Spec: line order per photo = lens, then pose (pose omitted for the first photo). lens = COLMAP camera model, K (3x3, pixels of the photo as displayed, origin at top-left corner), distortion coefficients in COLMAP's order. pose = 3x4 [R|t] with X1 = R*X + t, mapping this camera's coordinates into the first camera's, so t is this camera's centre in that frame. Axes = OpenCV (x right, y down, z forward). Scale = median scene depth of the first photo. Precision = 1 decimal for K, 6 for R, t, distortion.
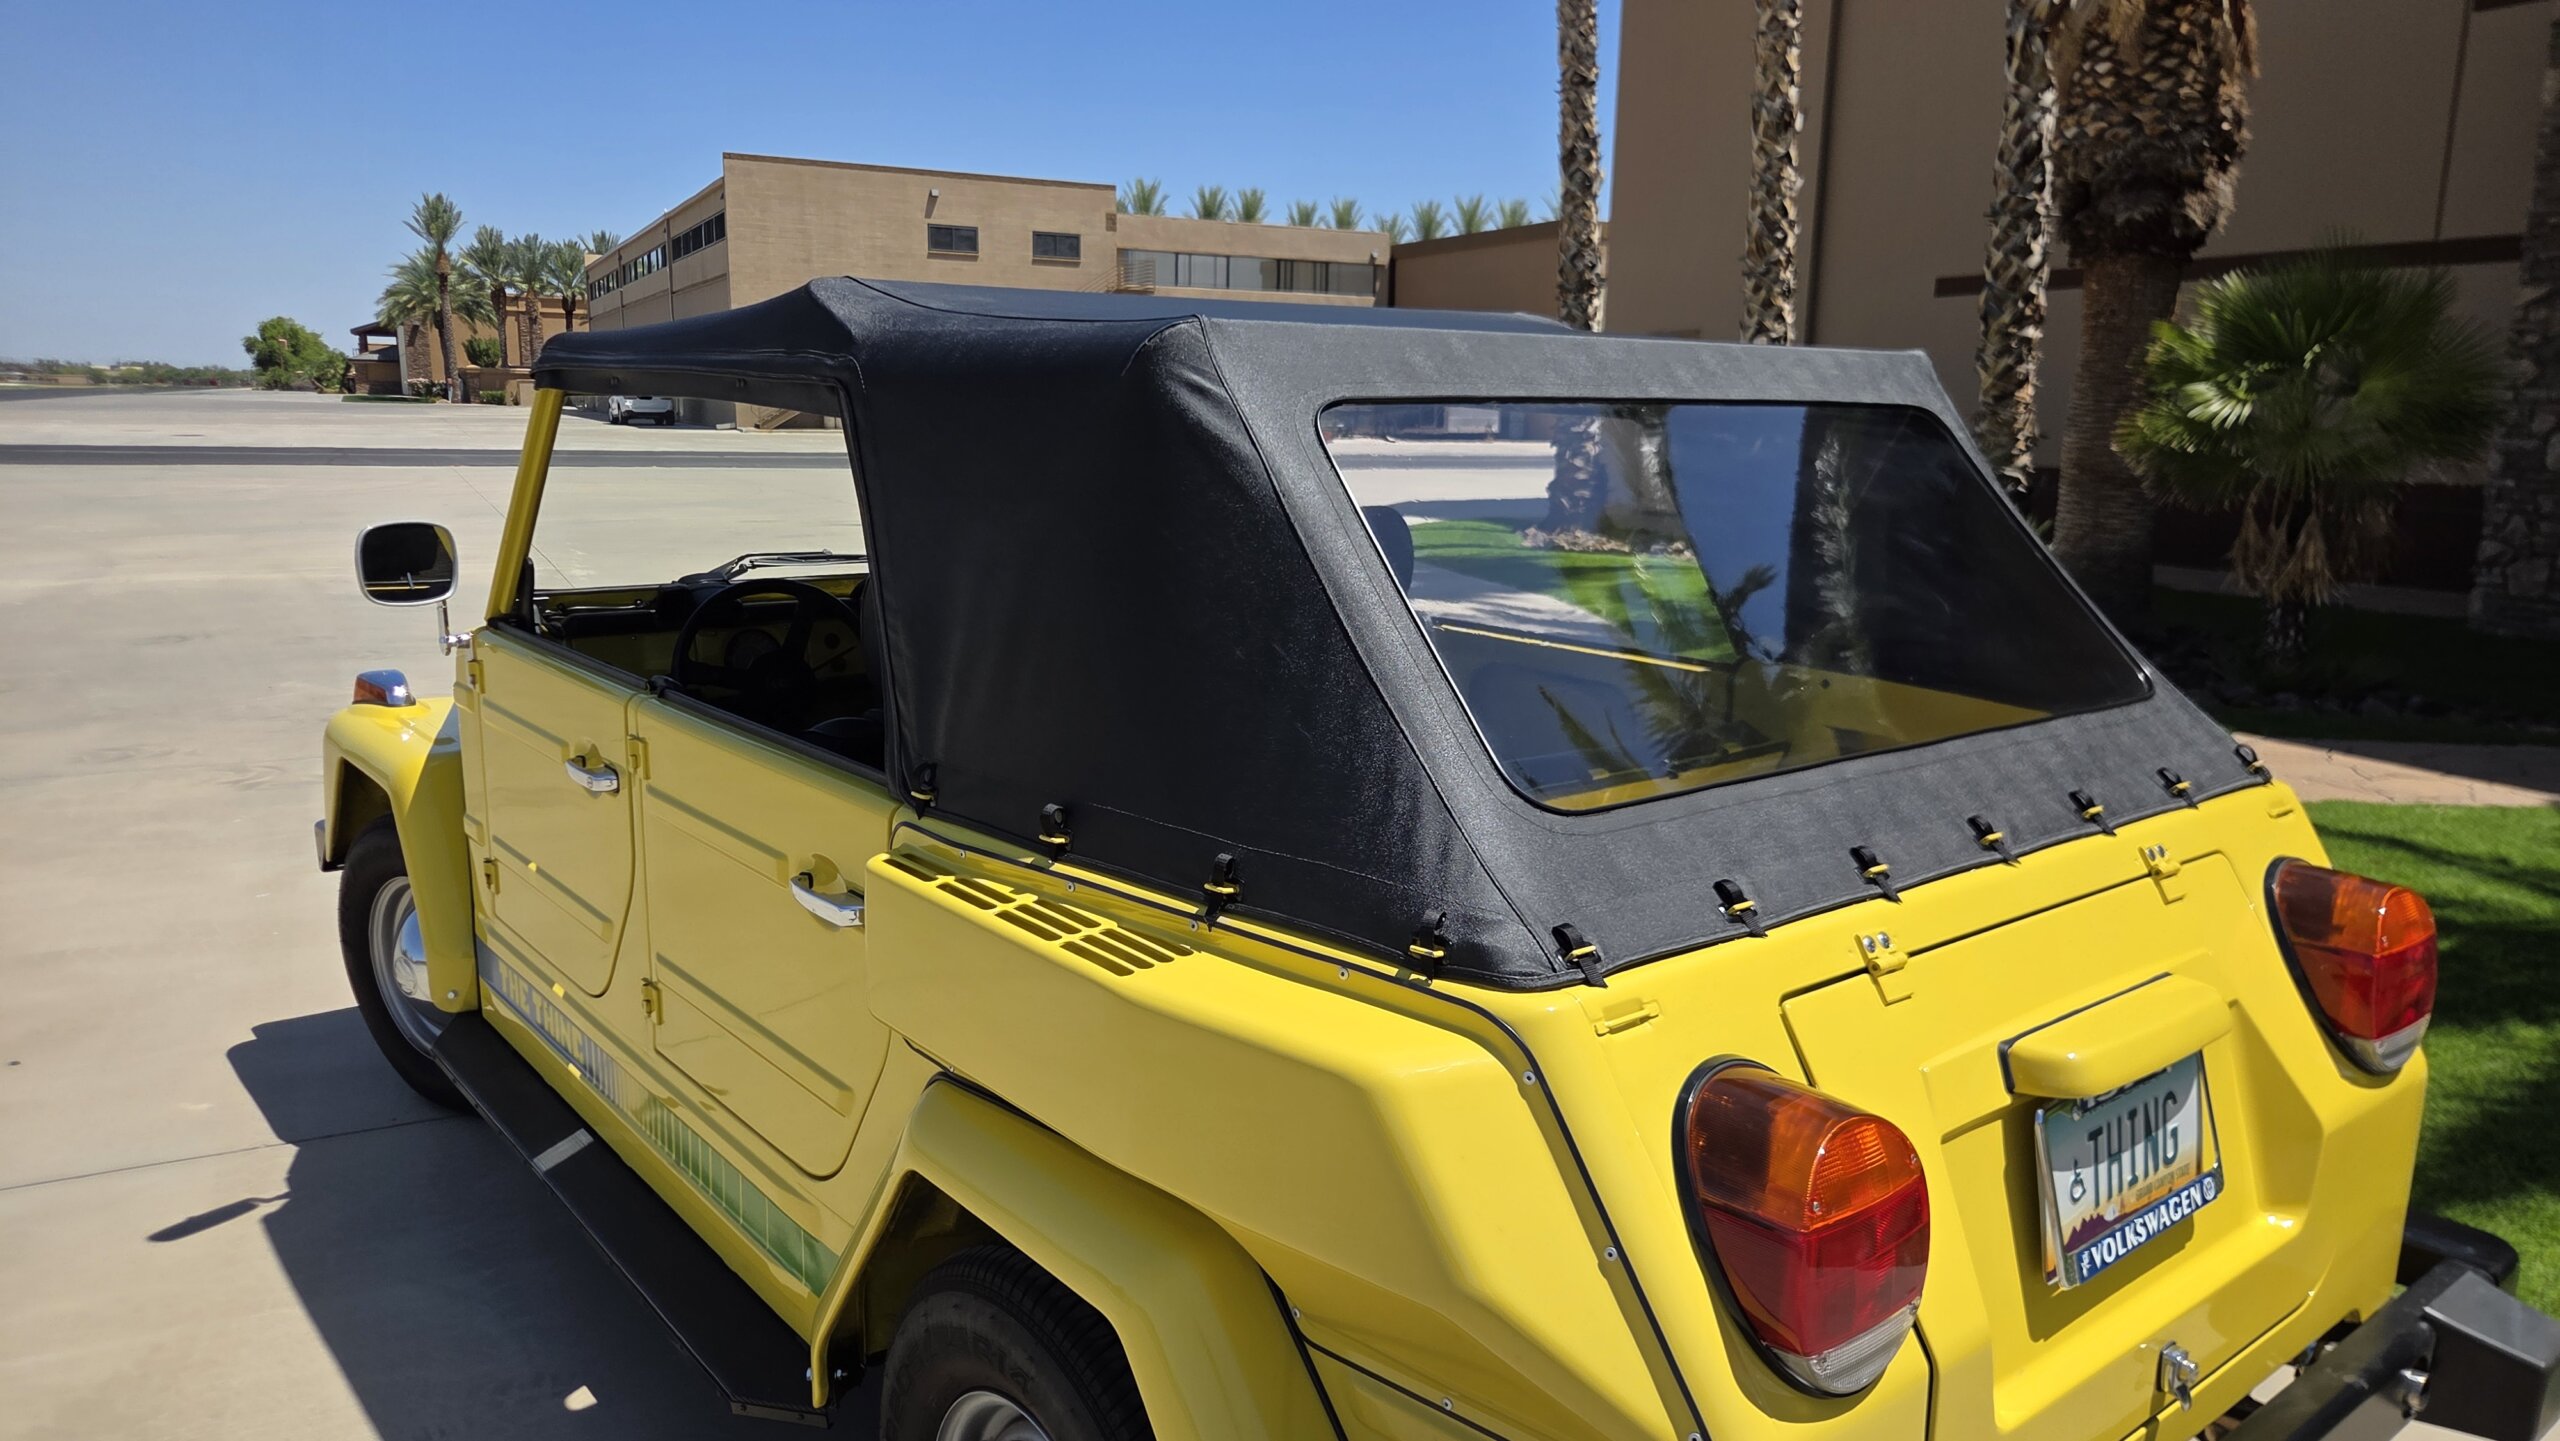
lens RADIAL K [[1752.2, 0, 1285.3], [0, 1752.2, 731.0], [0, 0, 1]] dist [0.051509, -0.044562]
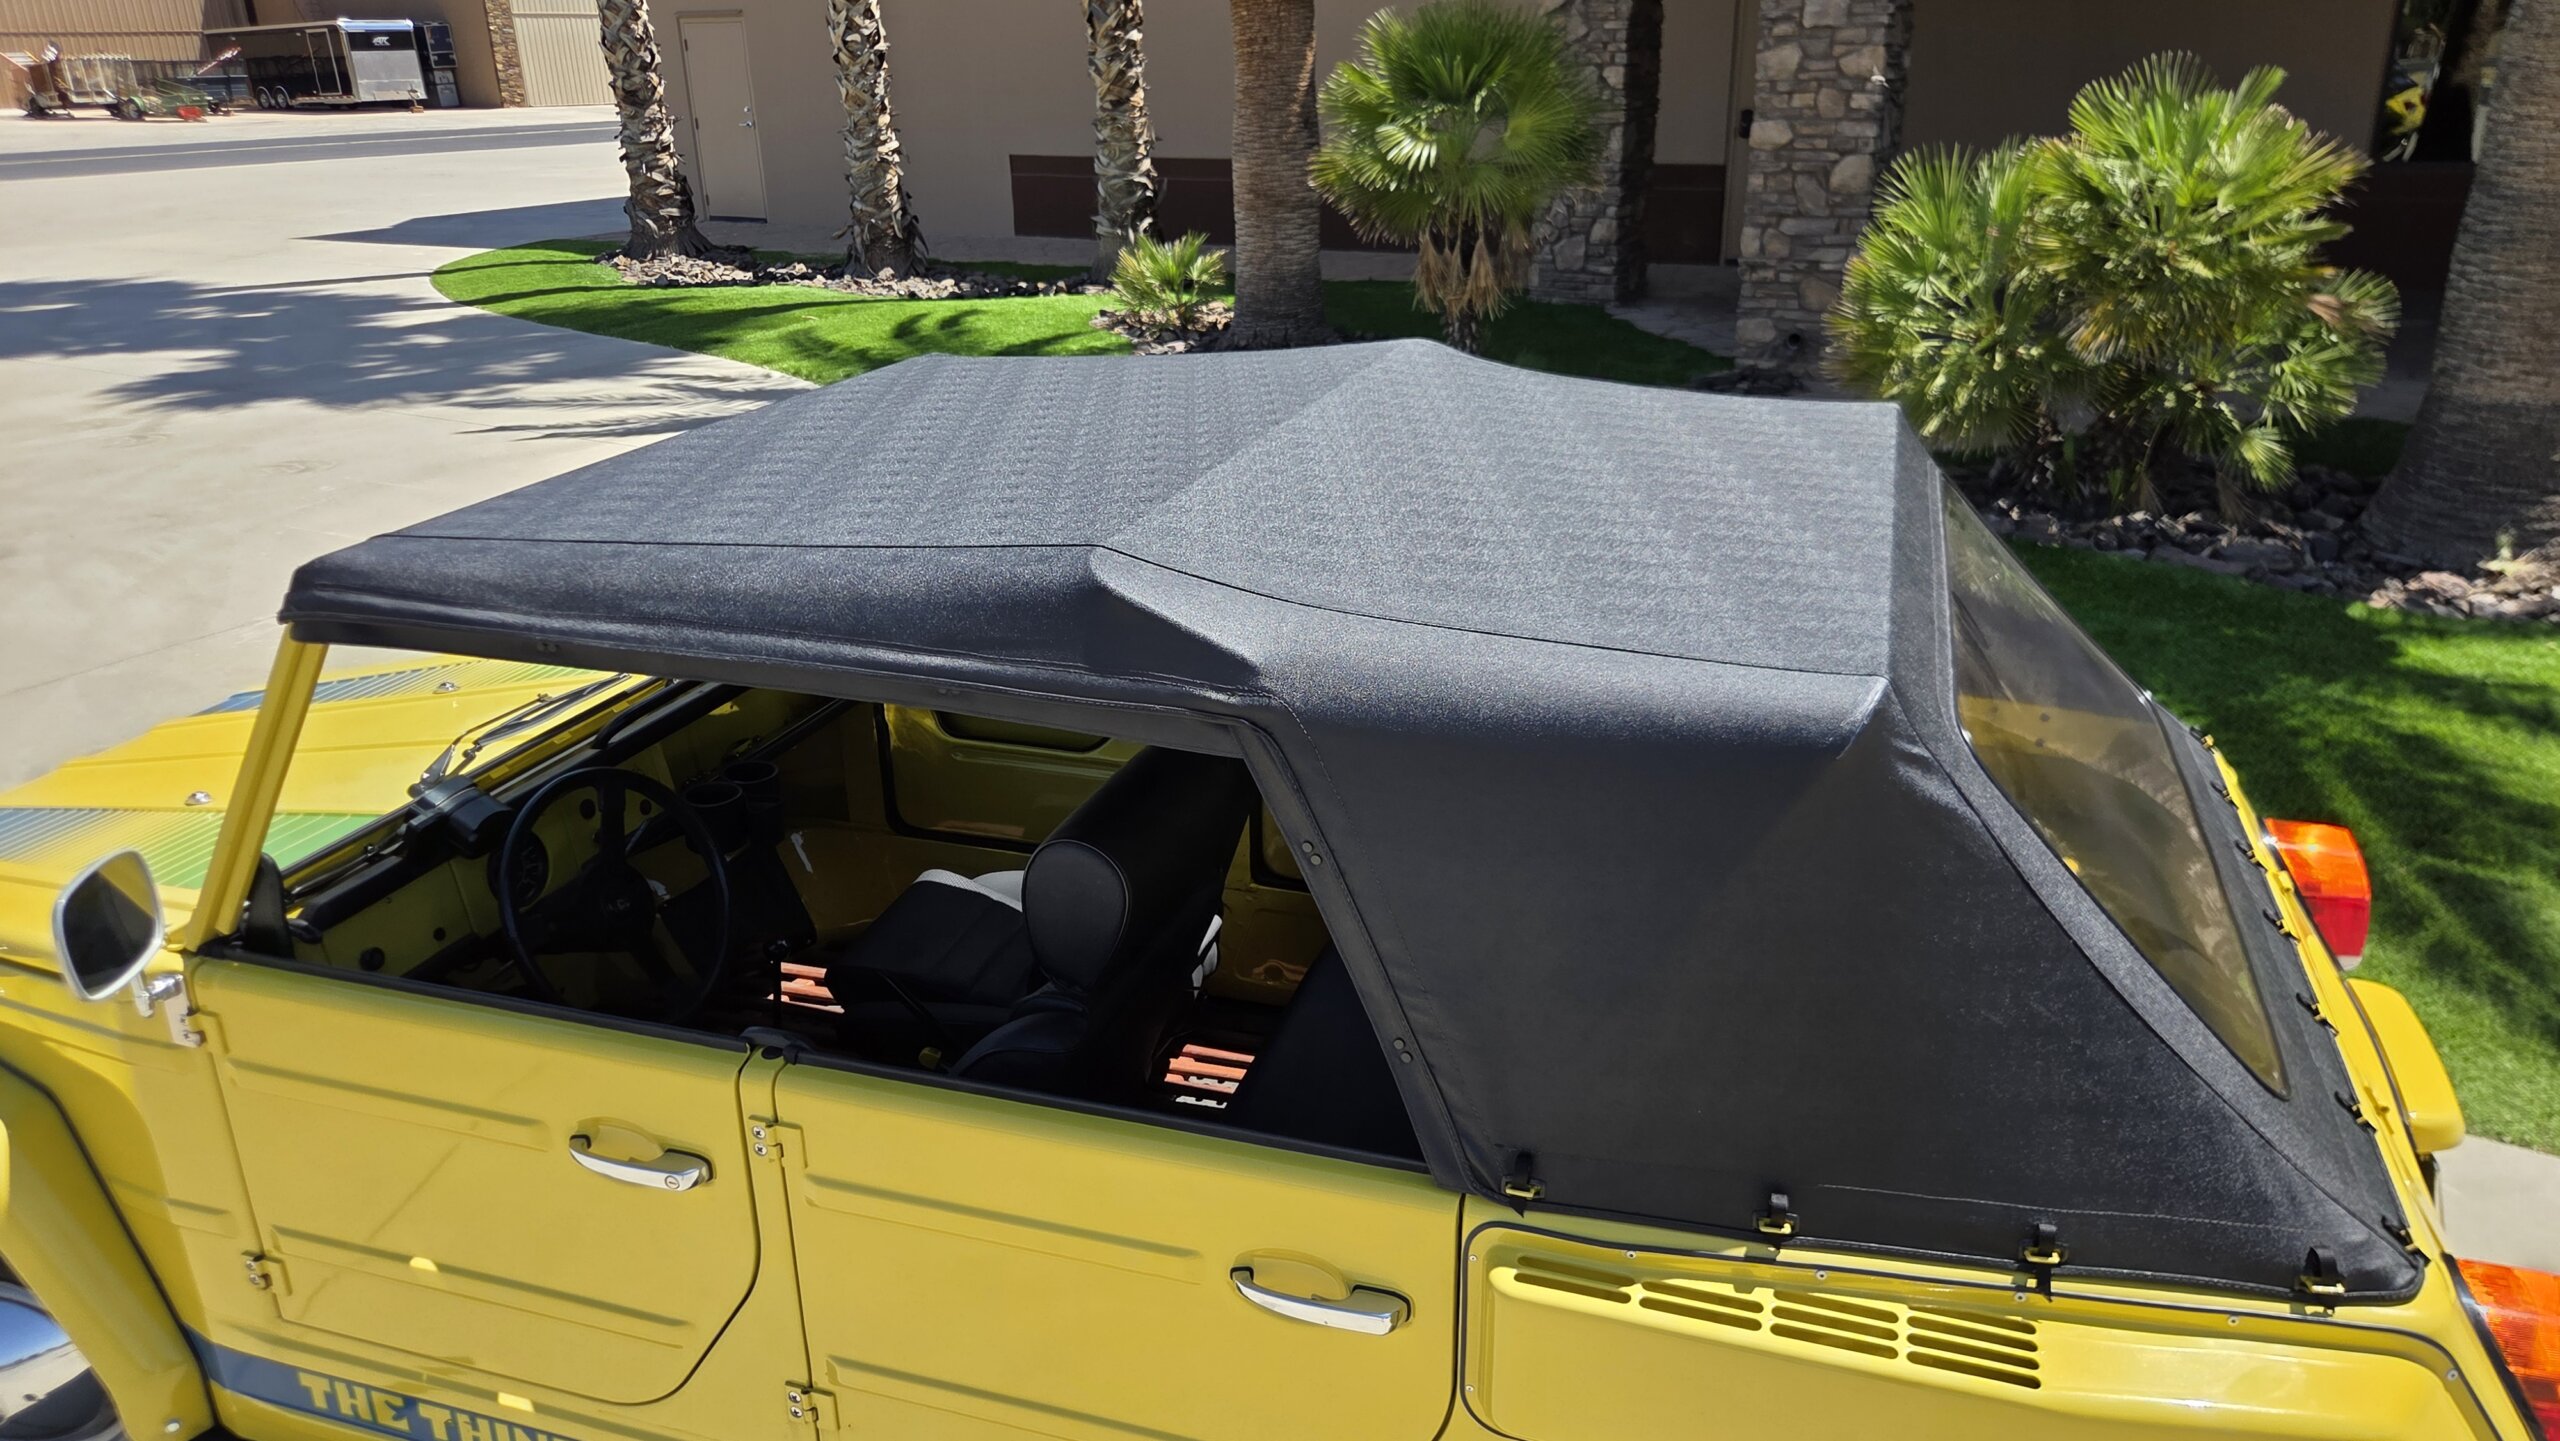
lens RADIAL K [[1752.2, 0, 1302.1], [0, 1752.2, 711.9], [0, 0, 1]] dist [0.051509, -0.044562]
pose [[0.836344, -0.229125, 0.498027, -0.156065], [0.134529, 0.966469, 0.218722, -0.092934], [-0.531442, -0.115928, 0.839124, 0.075592]]
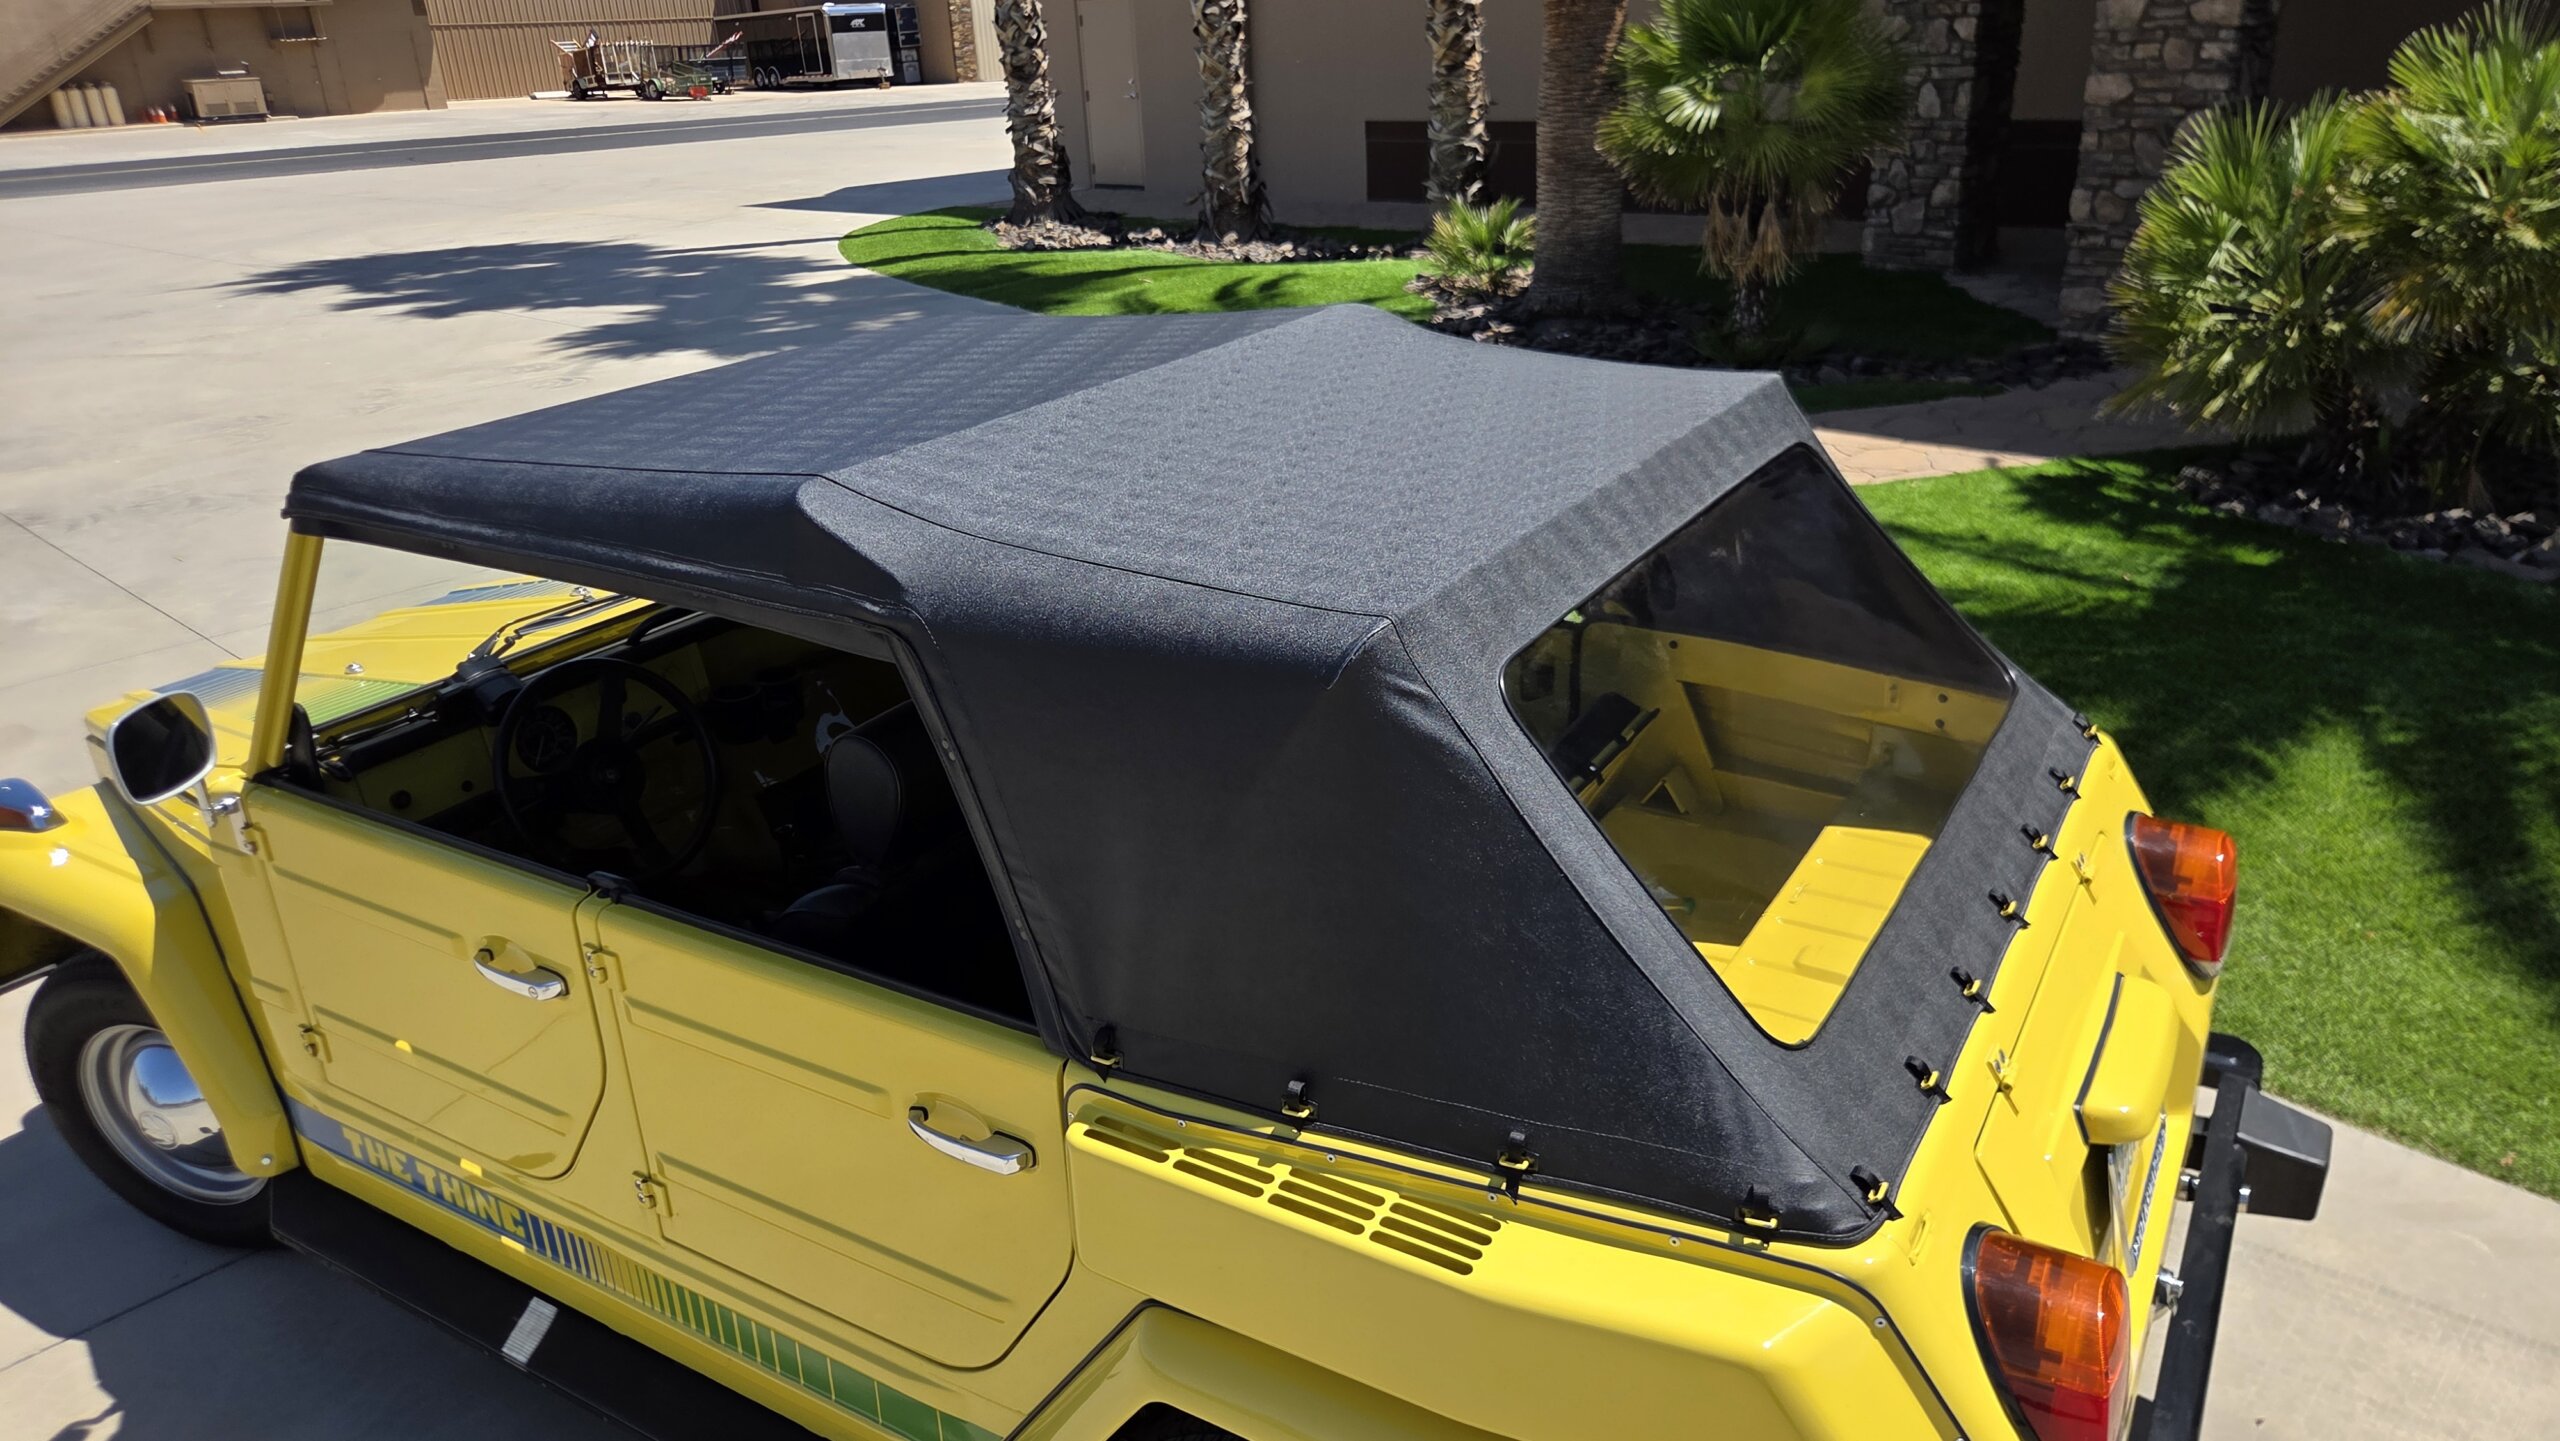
lens RADIAL K [[1752.2, 0, 1283.3], [0, 1752.2, 713.2], [0, 0, 1]] dist [0.051509, -0.044562]
pose [[0.941541, -0.179515, 0.285088, -0.081876], [0.122116, 0.970516, 0.207813, -0.080510], [-0.313988, -0.160851, 0.935702, 0.011029]]
